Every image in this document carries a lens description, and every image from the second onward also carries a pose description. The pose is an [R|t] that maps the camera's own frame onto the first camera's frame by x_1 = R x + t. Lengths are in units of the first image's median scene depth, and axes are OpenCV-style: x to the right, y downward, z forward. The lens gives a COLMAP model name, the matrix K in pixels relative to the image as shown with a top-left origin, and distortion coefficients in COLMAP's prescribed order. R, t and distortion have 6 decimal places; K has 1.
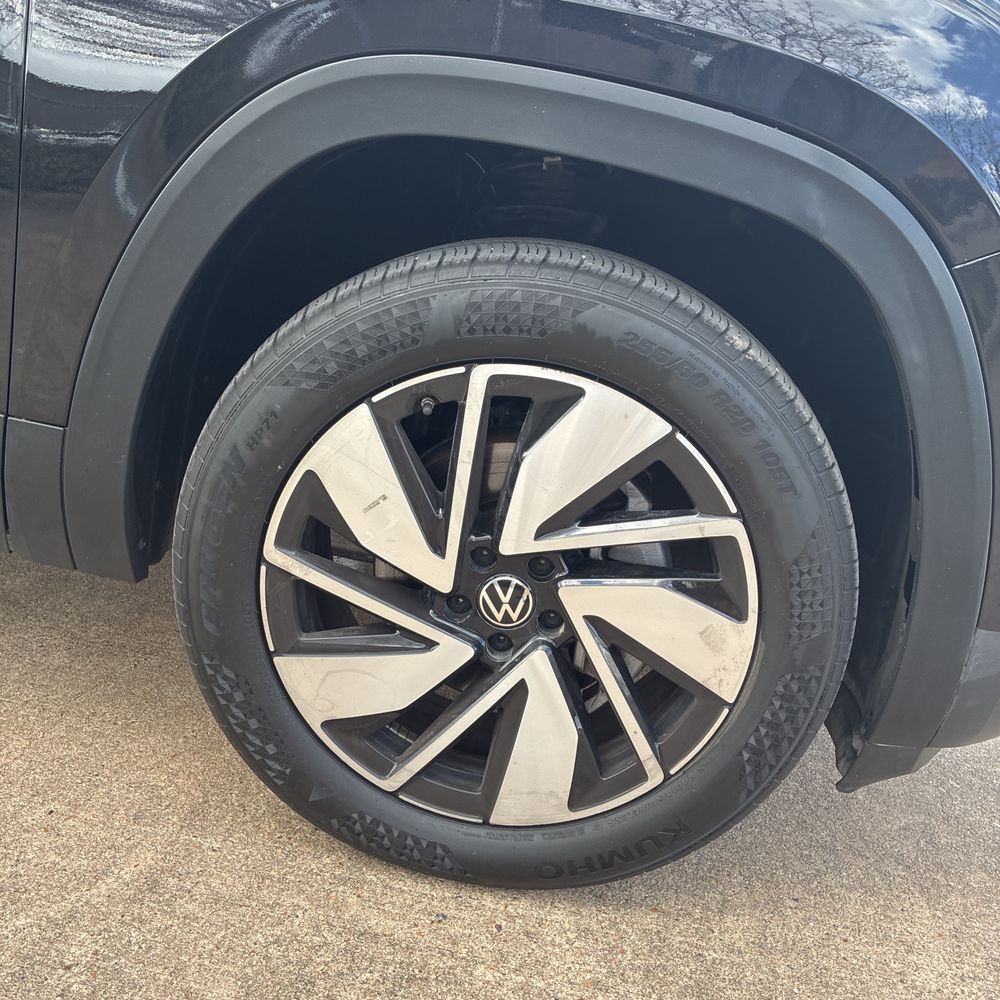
lens RADIAL K [[1014.6, 0, 499.7], [0, 1014.6, 493.8], [0, 0, 1]] dist [0.042384, -0.023548]
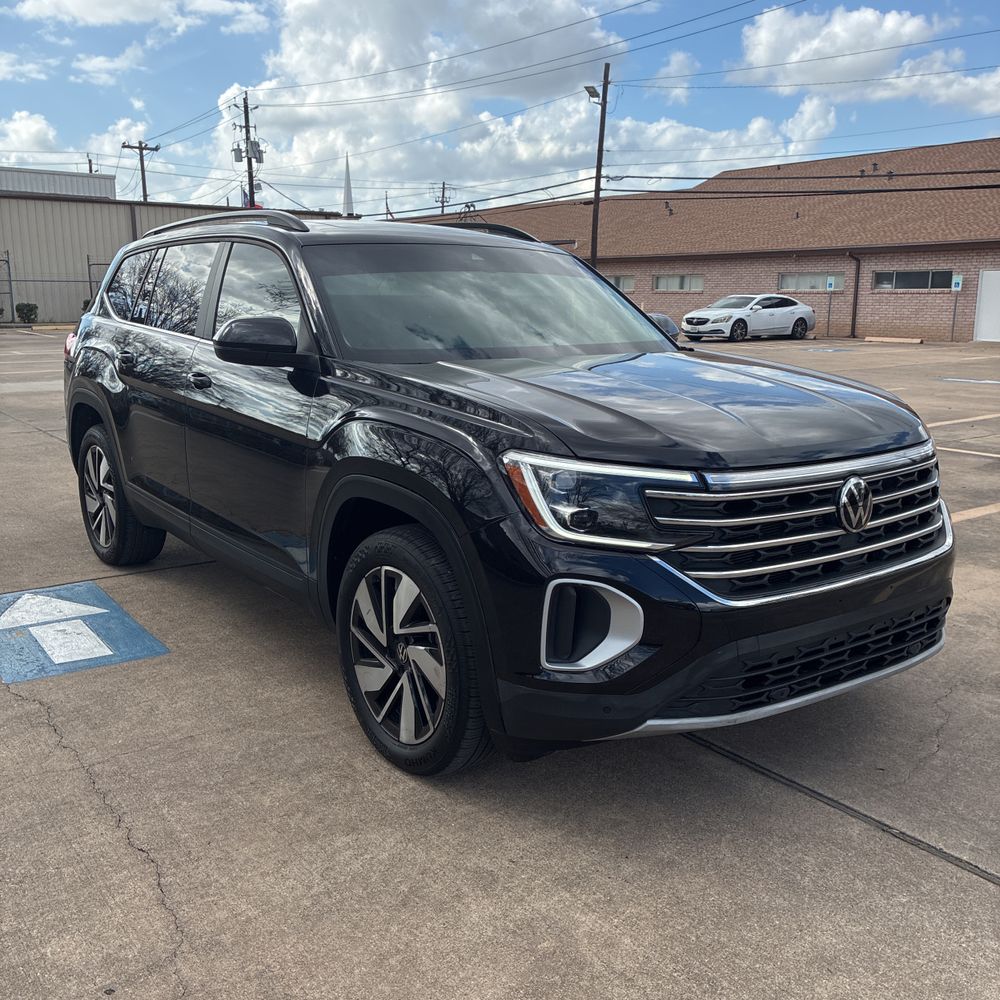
lens RADIAL K [[1023.2, 0, 508.2], [0, 1023.2, 498.8], [0, 0, 1]] dist [0.027054, 0.011714]
pose [[0.674089, -0.010523, -0.738575, 2.296074], [-0.132606, 0.981929, -0.135019, 0.033517], [0.726650, 0.188955, 0.660512, -0.703456]]
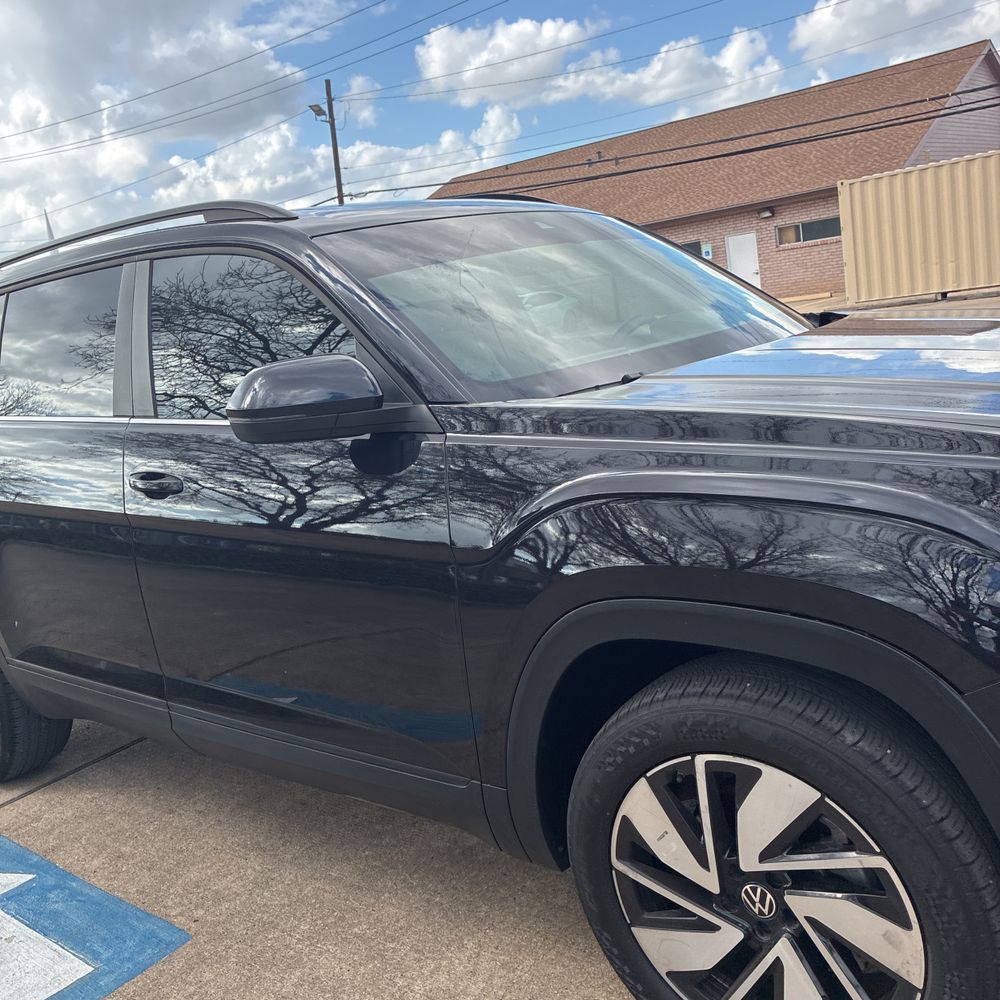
lens RADIAL K [[1014.6, 0, 499.7], [0, 1014.6, 493.8], [0, 0, 1]] dist [0.042384, -0.023548]
pose [[0.803243, -0.174985, -0.569369, 0.690339], [0.098453, 0.981731, -0.162824, -0.286852], [0.587459, 0.074731, 0.805796, -0.512743]]
